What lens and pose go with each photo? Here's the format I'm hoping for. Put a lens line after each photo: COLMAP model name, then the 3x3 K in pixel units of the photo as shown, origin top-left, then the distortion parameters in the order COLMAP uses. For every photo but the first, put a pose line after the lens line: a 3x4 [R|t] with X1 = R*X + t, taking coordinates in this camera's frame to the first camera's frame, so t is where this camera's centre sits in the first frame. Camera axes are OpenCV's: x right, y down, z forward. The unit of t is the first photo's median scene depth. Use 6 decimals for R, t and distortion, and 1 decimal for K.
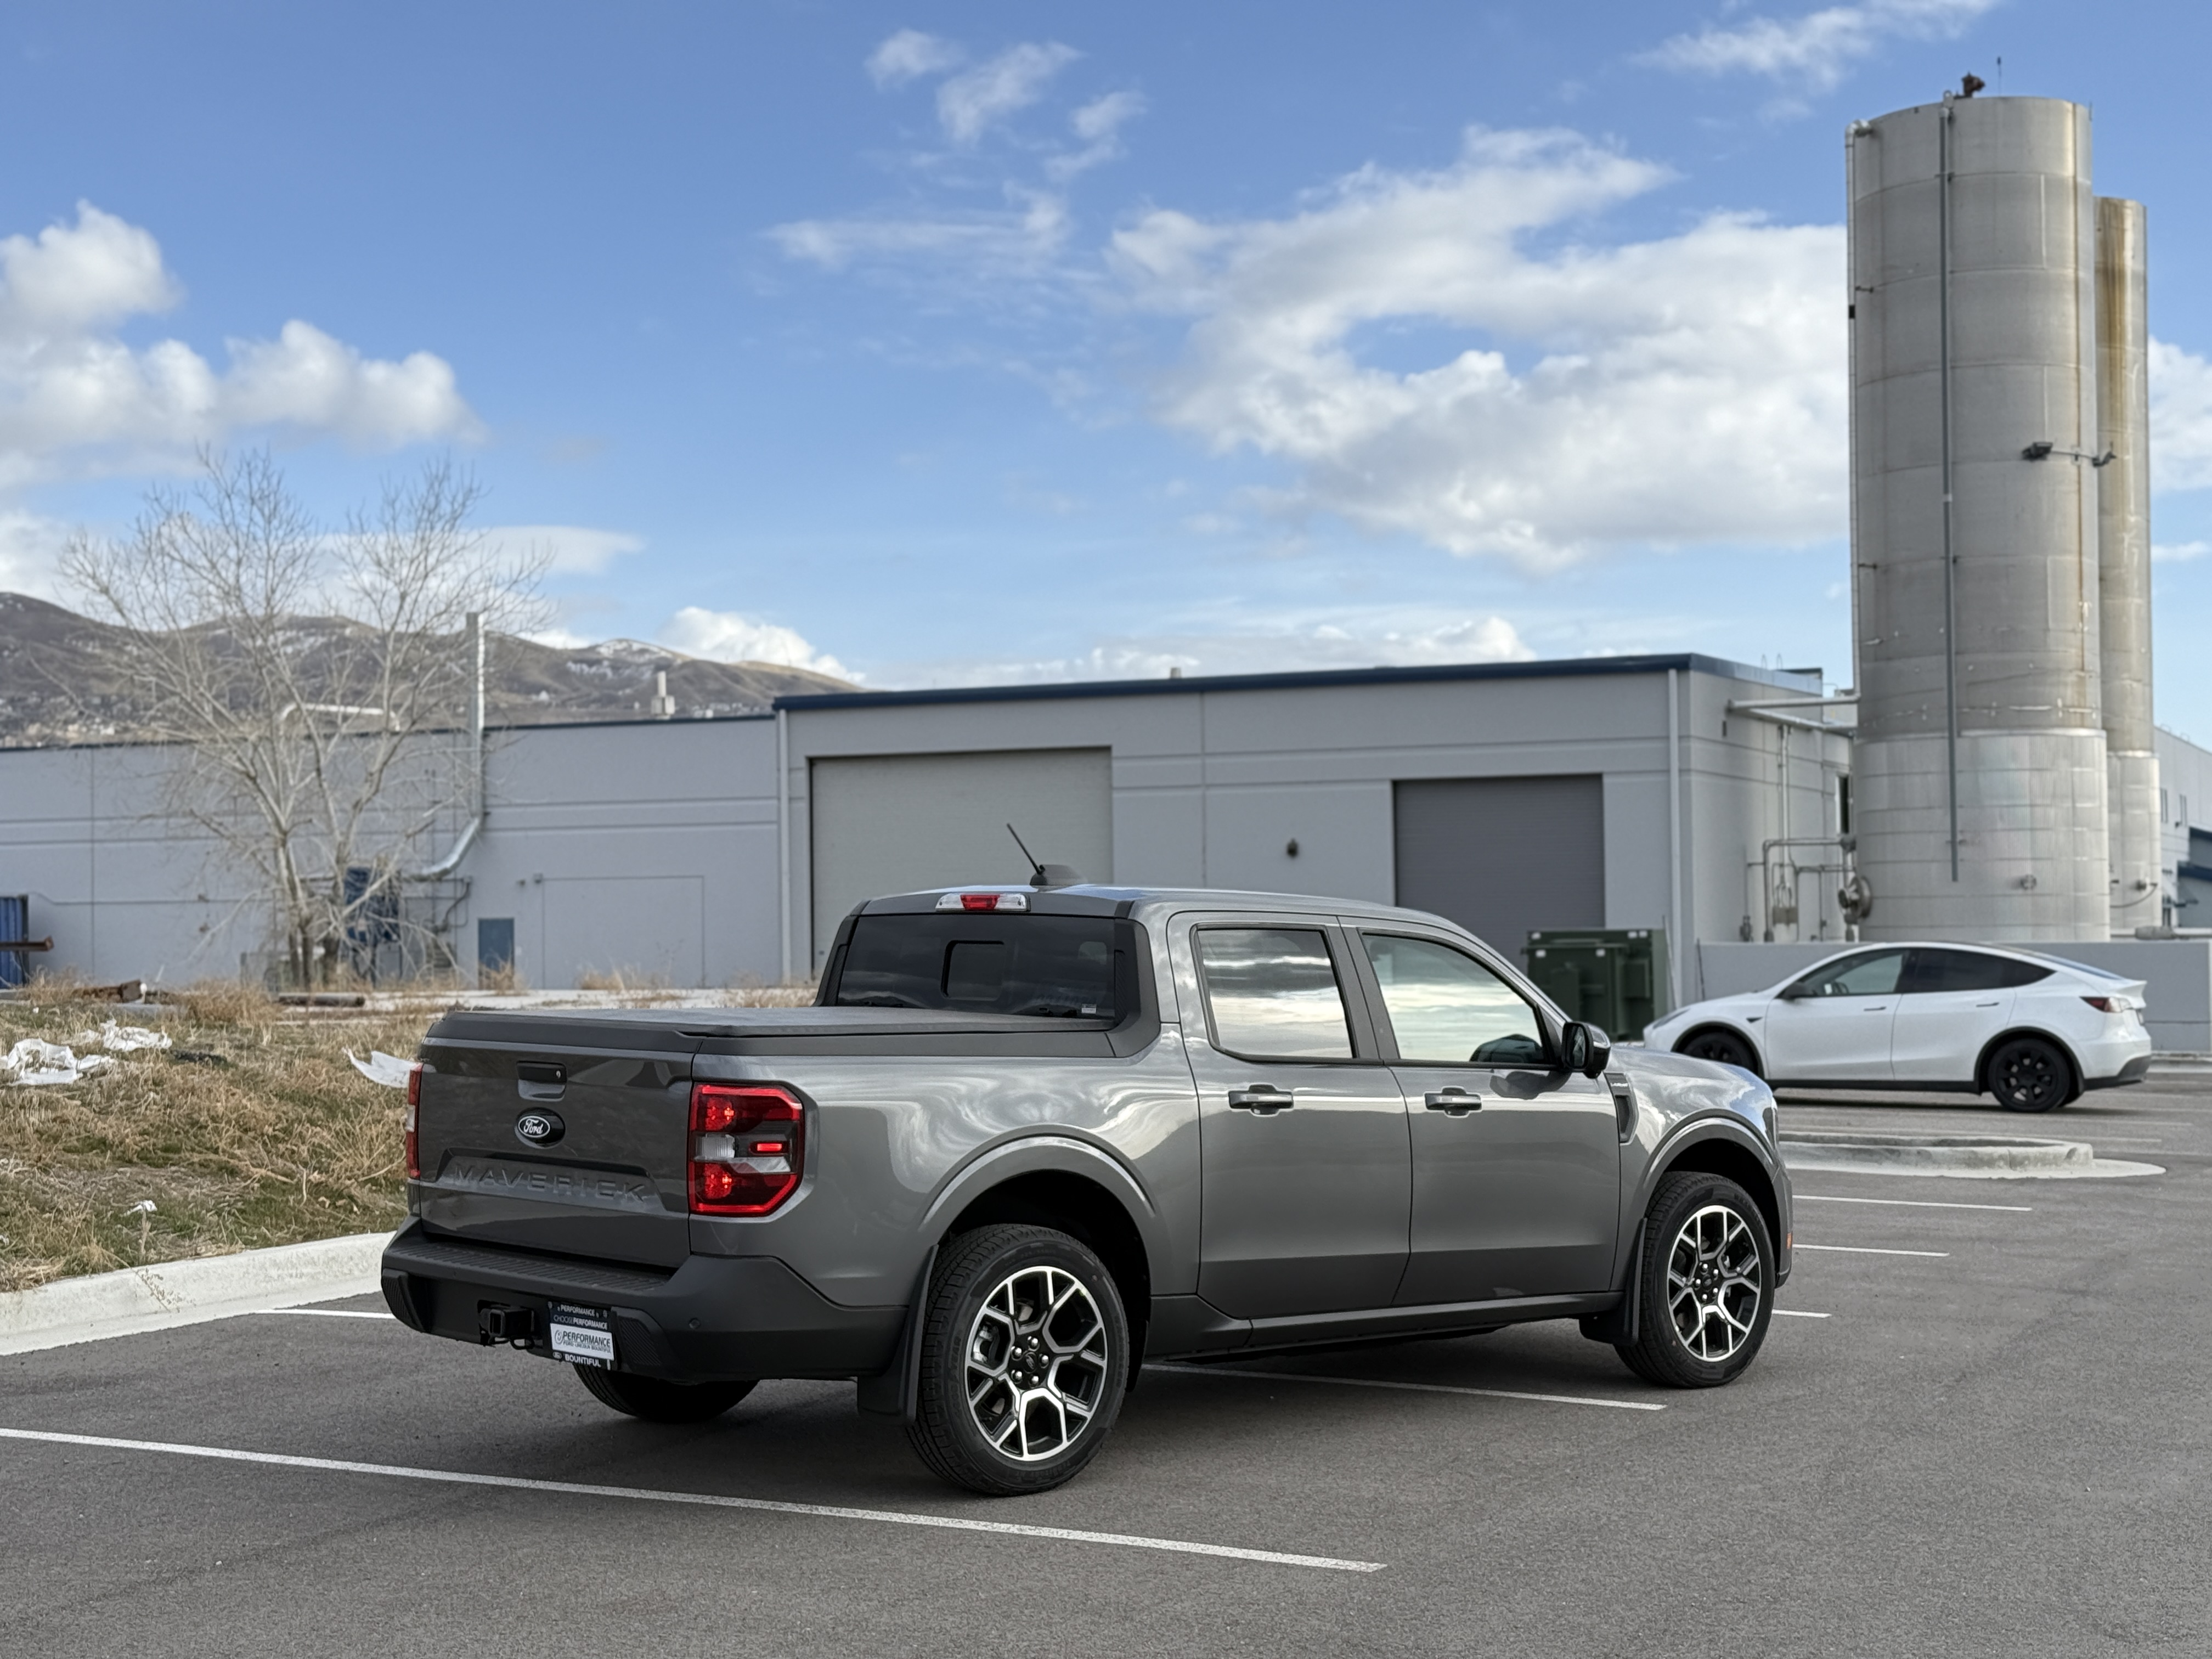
lens RADIAL K [[2972.5, 0, 1107.4], [0, 2972.5, 834.5], [0, 0, 1]] dist [0.132092, 0.000000]
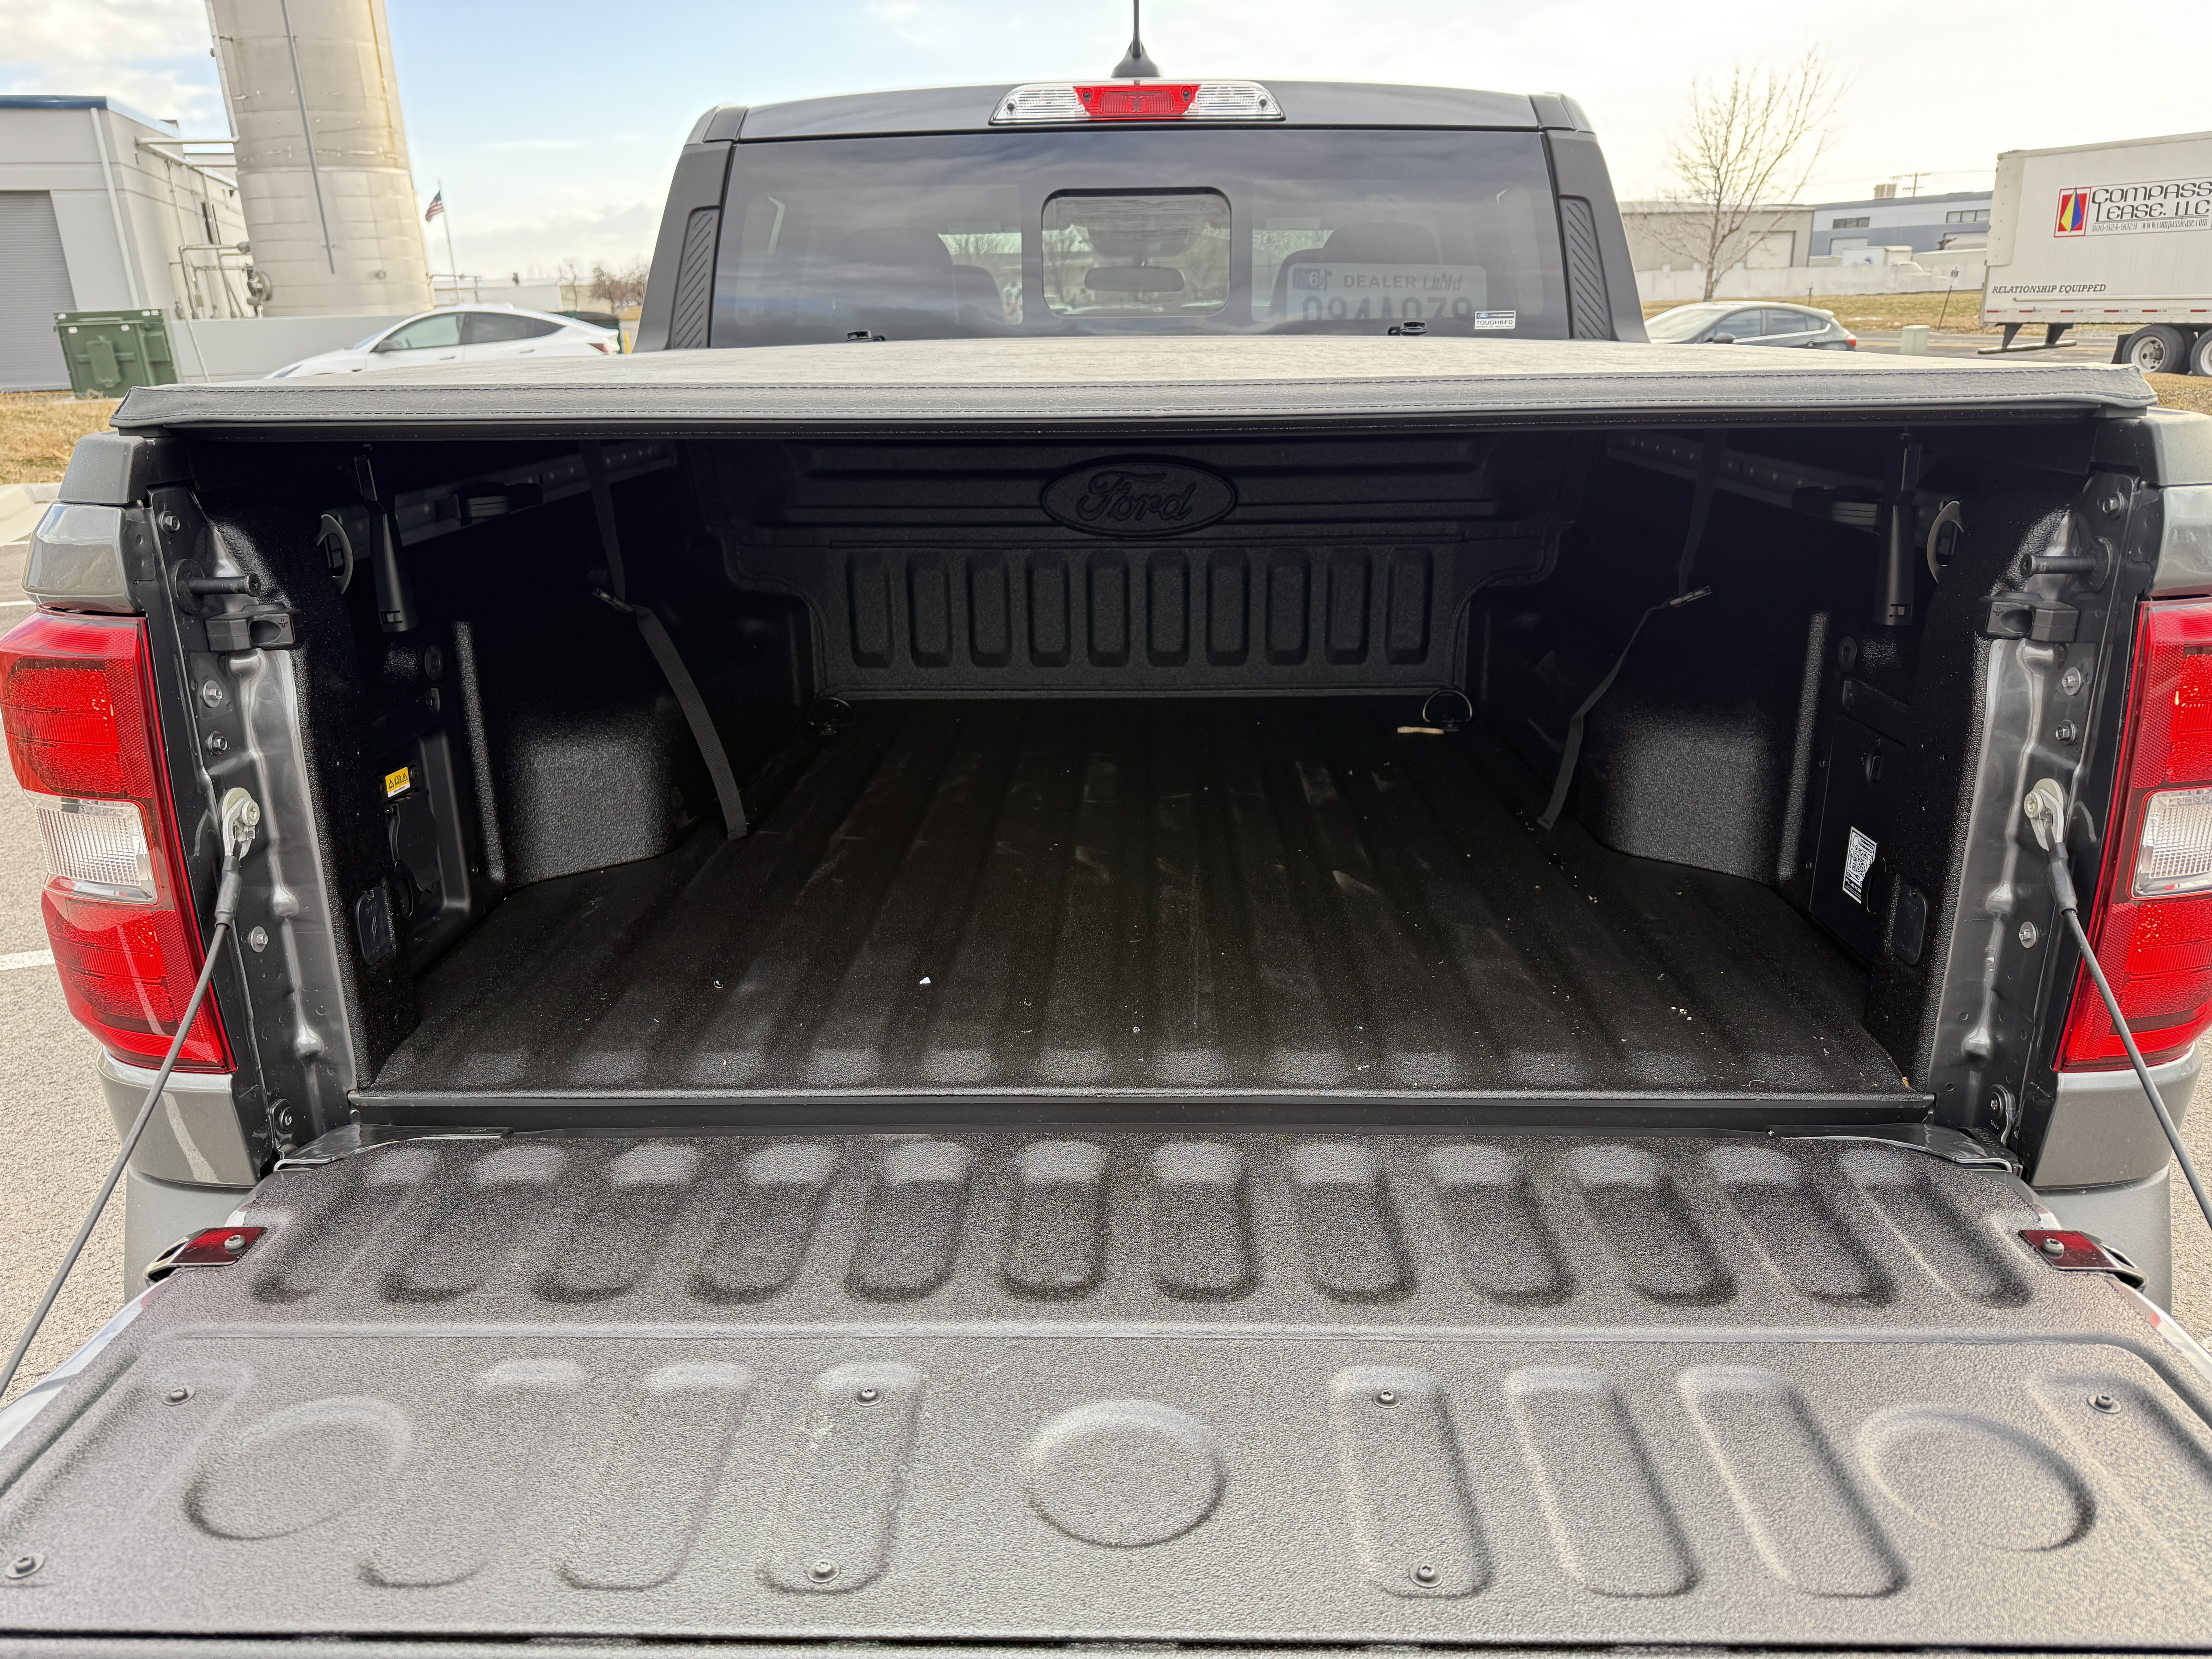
lens RADIAL K [[1540.8, 0, 1105.6], [0, 1540.8, 832.7], [0, 0, 1]] dist [-0.008116, -0.002360]
pose [[0.690898, -0.247785, 0.679163, -0.044758], [-0.005451, 0.937618, 0.347625, 0.008582], [-0.722932, -0.243875, 0.646447, 0.149013]]
